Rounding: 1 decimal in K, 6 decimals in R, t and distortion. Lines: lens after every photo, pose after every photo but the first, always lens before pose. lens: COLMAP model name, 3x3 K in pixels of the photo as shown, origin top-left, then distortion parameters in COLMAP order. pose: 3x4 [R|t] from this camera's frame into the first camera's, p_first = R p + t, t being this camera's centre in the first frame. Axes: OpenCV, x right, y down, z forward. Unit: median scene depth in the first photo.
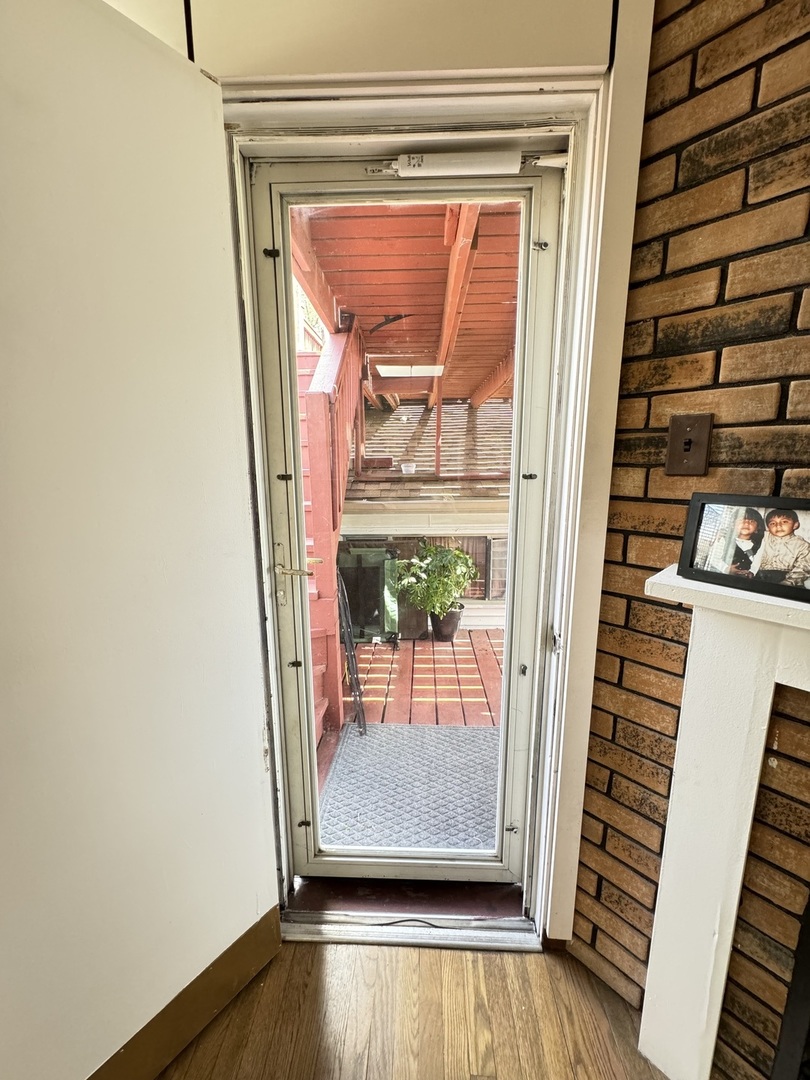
lens RADIAL K [[430.7, 0, 406.3], [0, 430.7, 540.4], [0, 0, 1]] dist [-0.000941, 0.000187]
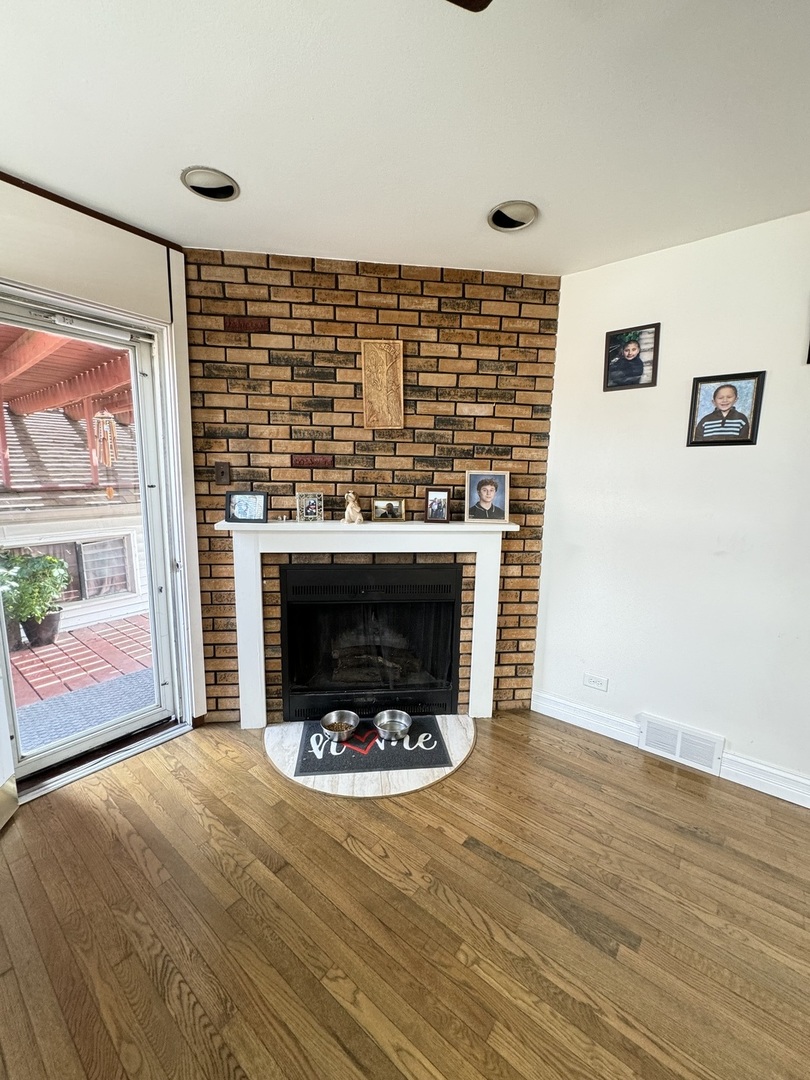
lens RADIAL K [[430.7, 0, 402.1], [0, 430.7, 536.0], [0, 0, 1]] dist [-0.000941, 0.000187]
pose [[0.598626, -0.104977, 0.794120, -0.719506], [0.130457, 0.990916, 0.032650, 0.188700], [-0.790334, 0.084053, 0.606883, -1.259533]]
